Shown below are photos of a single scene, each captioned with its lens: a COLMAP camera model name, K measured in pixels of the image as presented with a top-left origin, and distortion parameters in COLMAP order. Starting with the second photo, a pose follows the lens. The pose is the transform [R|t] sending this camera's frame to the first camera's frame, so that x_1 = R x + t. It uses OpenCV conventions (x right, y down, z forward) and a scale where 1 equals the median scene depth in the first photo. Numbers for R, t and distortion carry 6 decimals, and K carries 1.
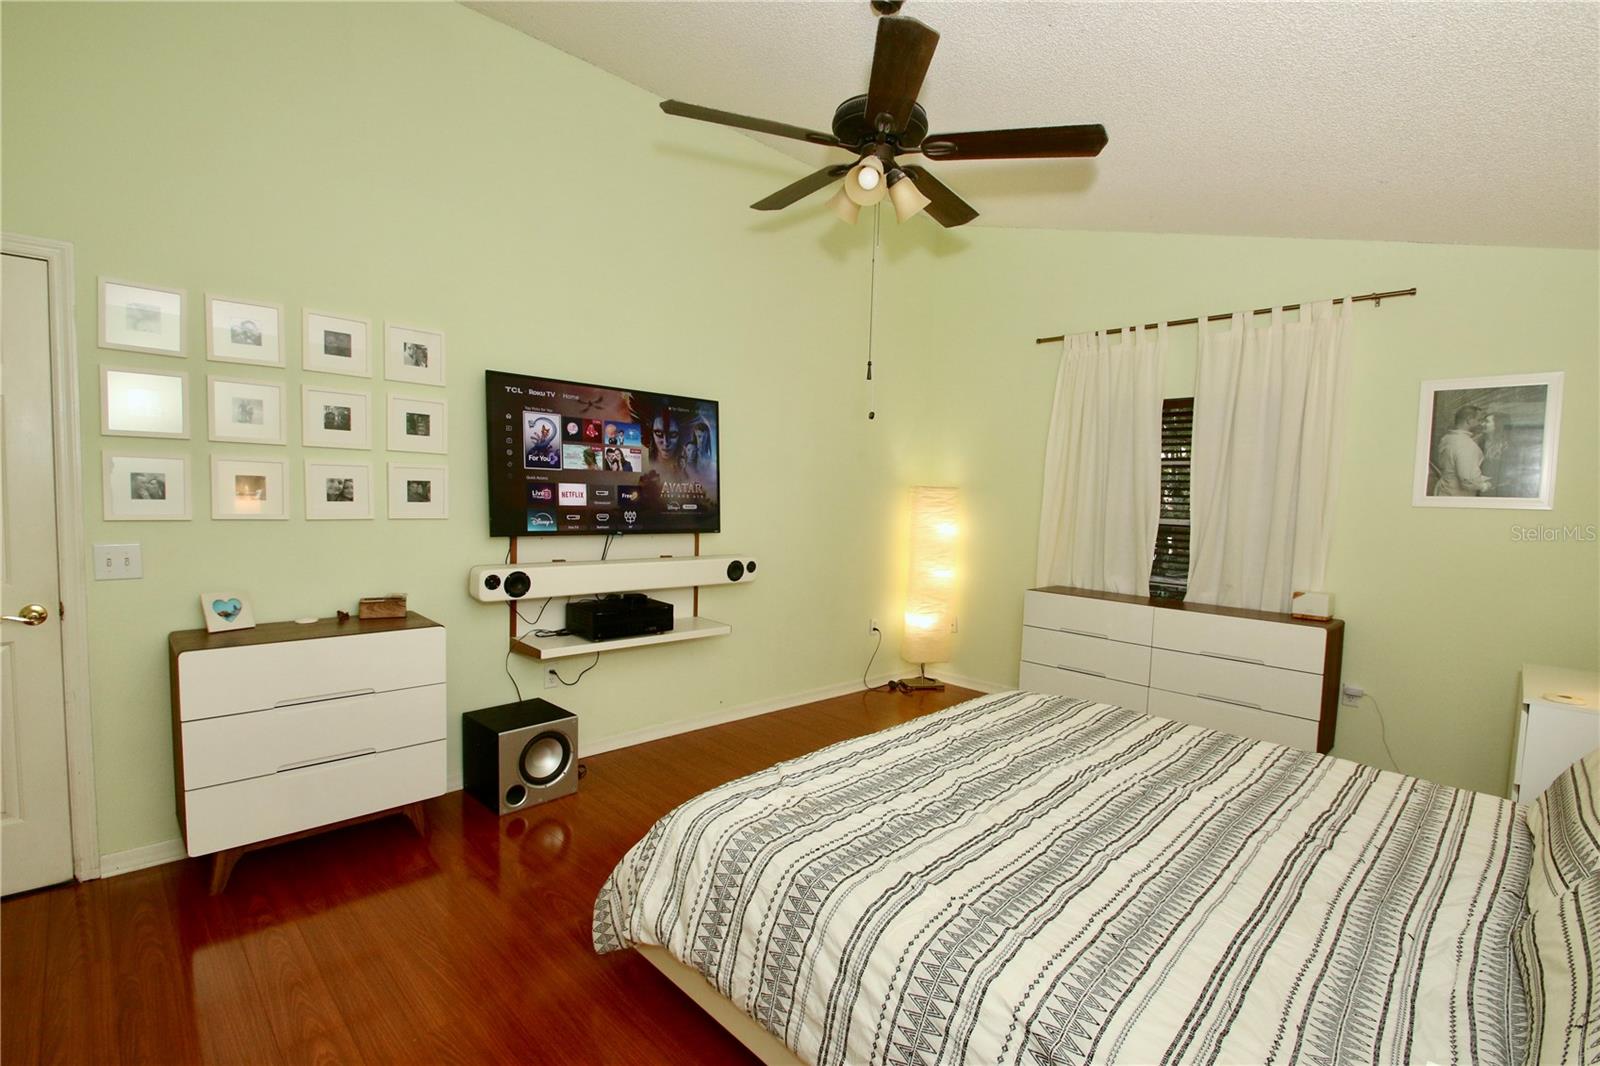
lens RADIAL K [[744.3, 0, 810.5], [0, 744.3, 536.8], [0, 0, 1]] dist [0.007058, -0.008934]
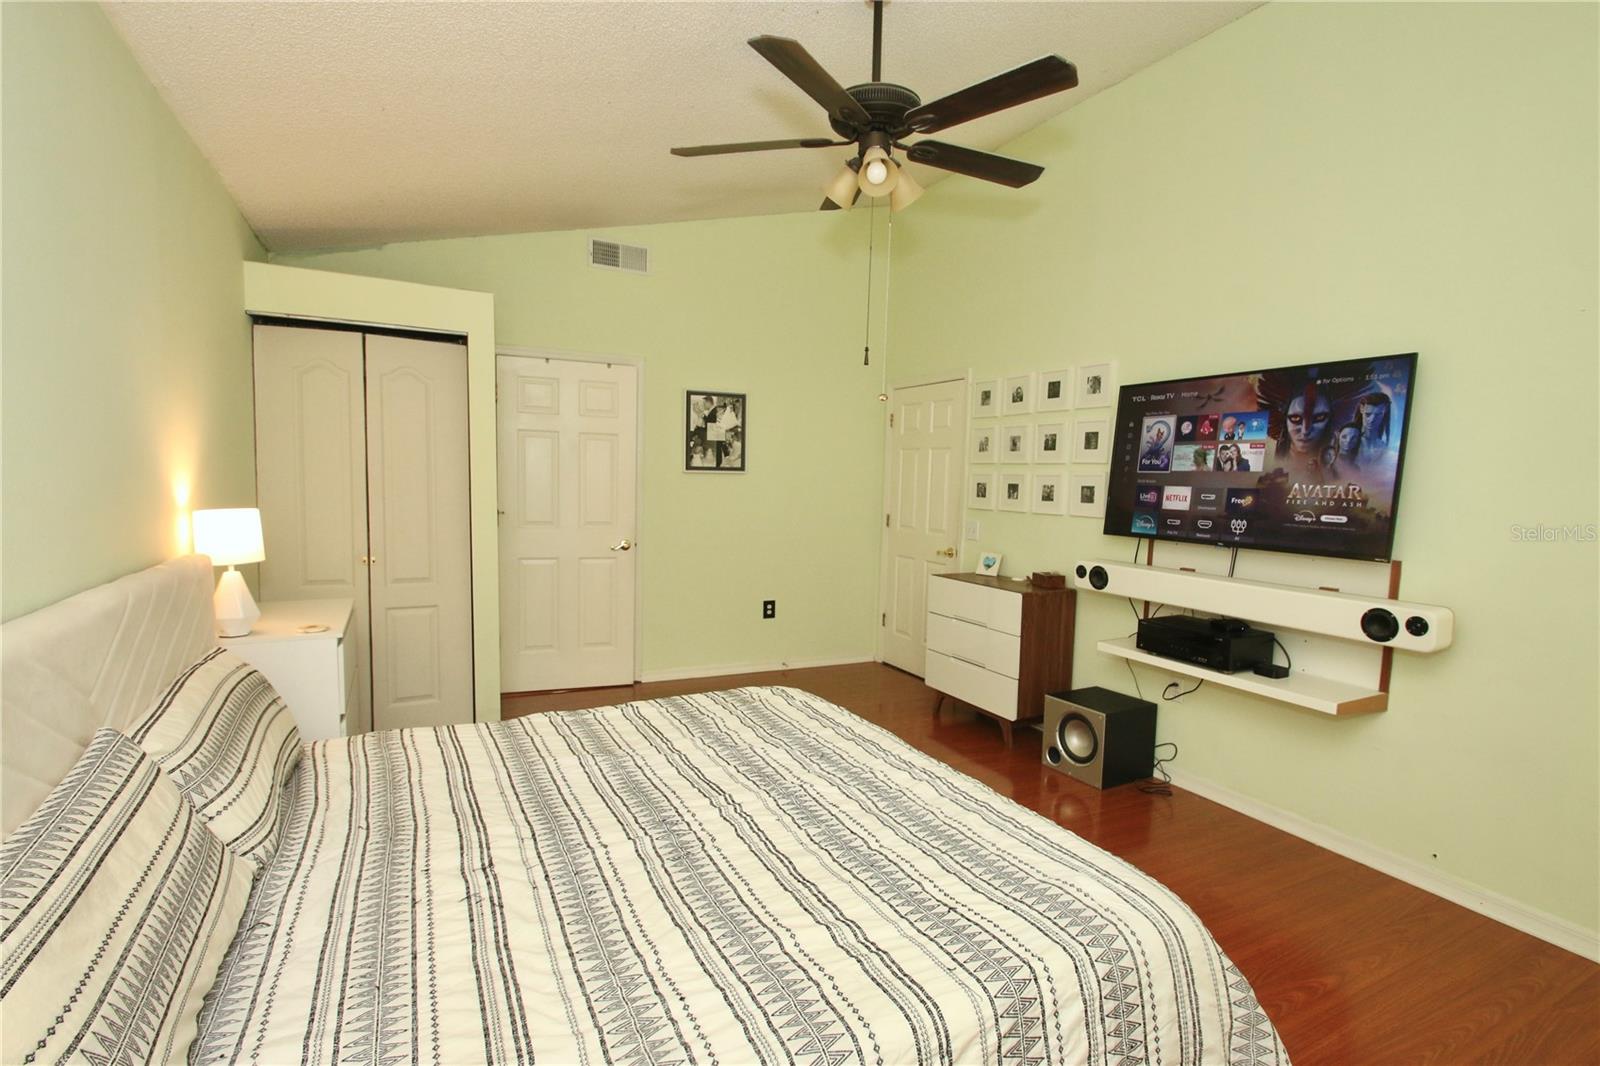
lens RADIAL K [[744.3, 0, 800.2], [0, 744.3, 535.2], [0, 0, 1]] dist [0.007058, -0.008934]
pose [[-0.288924, 0.034537, -0.956729, 0.711326], [-0.096312, 0.993230, 0.064940, -0.024854], [0.952495, 0.110908, -0.283642, 0.805125]]
